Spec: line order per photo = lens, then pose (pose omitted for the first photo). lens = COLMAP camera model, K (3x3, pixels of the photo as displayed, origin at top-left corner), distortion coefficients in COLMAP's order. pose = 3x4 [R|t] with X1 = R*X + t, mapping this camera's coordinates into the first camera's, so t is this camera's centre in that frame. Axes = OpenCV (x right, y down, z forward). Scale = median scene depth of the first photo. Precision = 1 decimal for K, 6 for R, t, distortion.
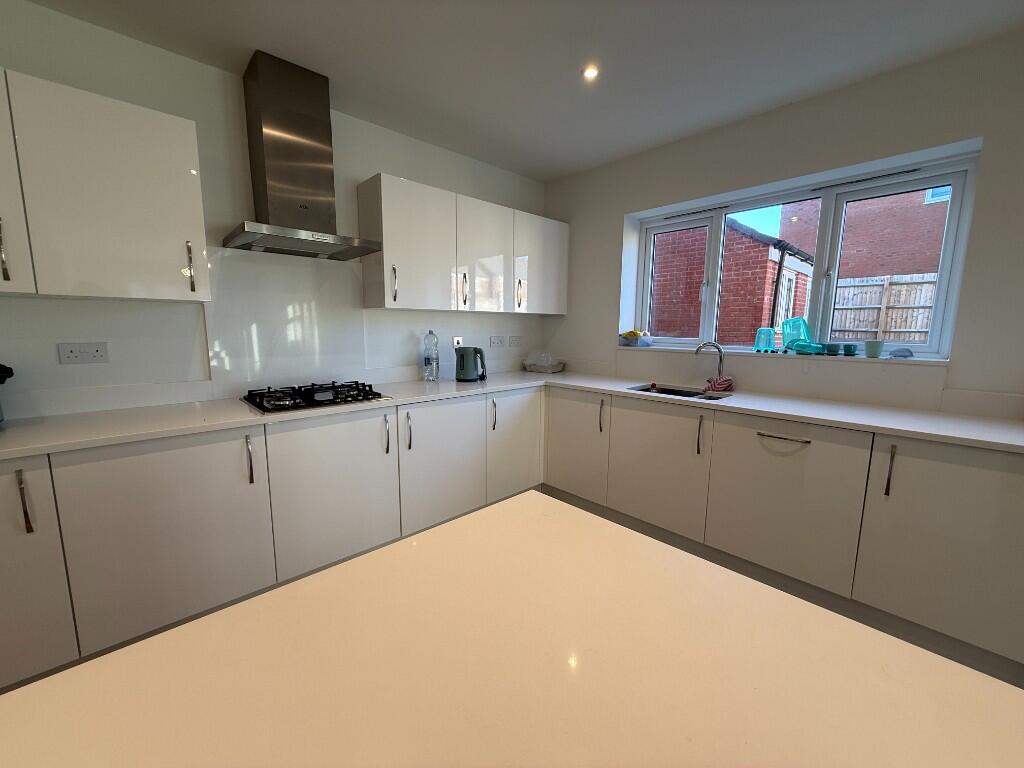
lens RADIAL K [[409.1, 0, 511.4], [0, 409.1, 381.0], [0, 0, 1]] dist [0.001773, -0.000471]
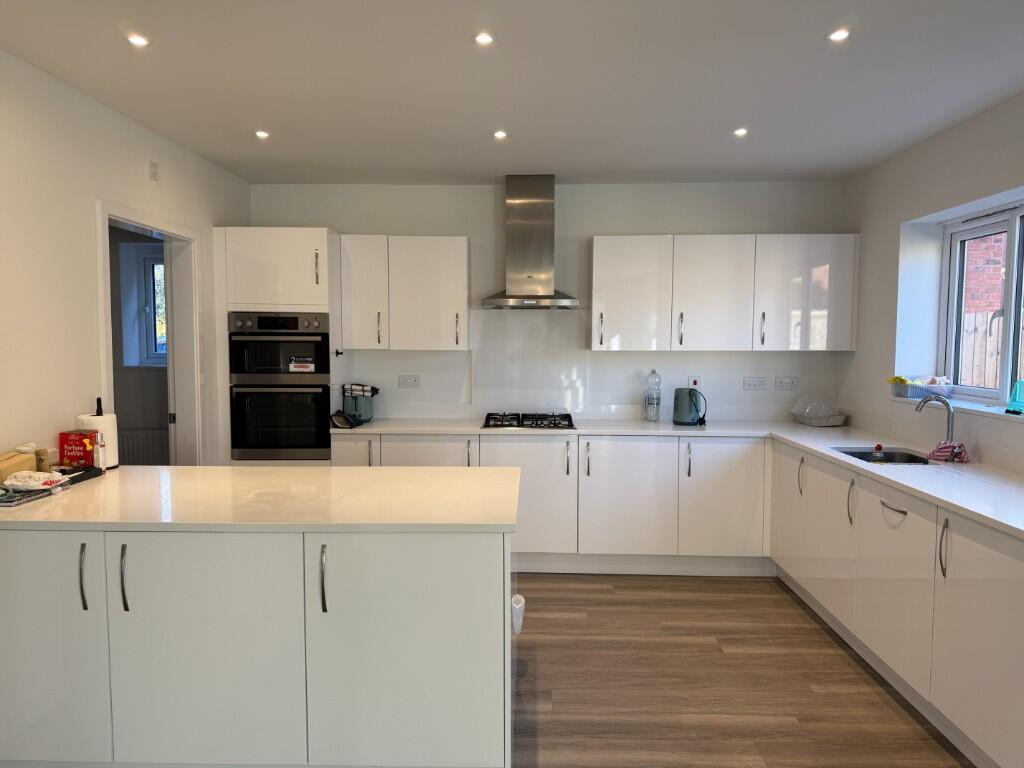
lens RADIAL K [[724.1, 0, 510.0], [0, 724.1, 382.9], [0, 0, 1]] dist [0.008845, -0.037114]
pose [[0.707339, 0.039451, -0.705772, 0.789267], [-0.092843, 0.994977, -0.037432, 0.005027], [0.700750, 0.092003, 0.707449, -0.470884]]
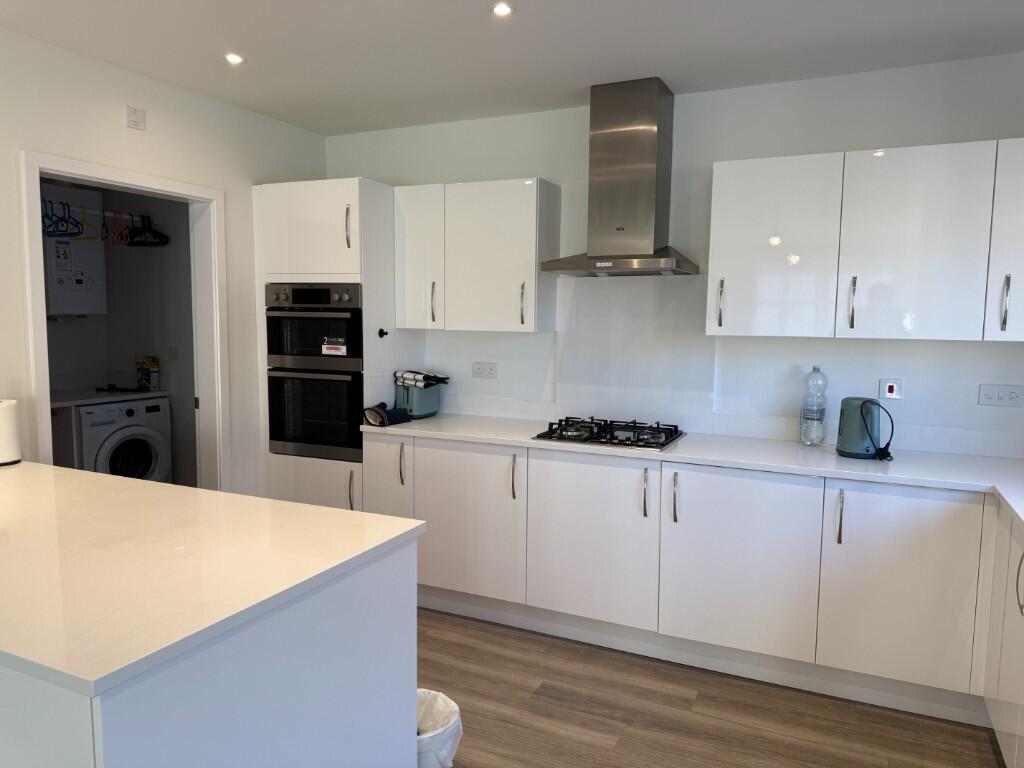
lens RADIAL K [[724.1, 0, 510.1], [0, 724.1, 384.2], [0, 0, 1]] dist [0.008845, -0.037114]
pose [[0.359699, 0.085130, -0.929177, 0.686508], [-0.133174, 0.990318, 0.039177, -0.077446], [0.923516, 0.109650, 0.367553, 0.146912]]
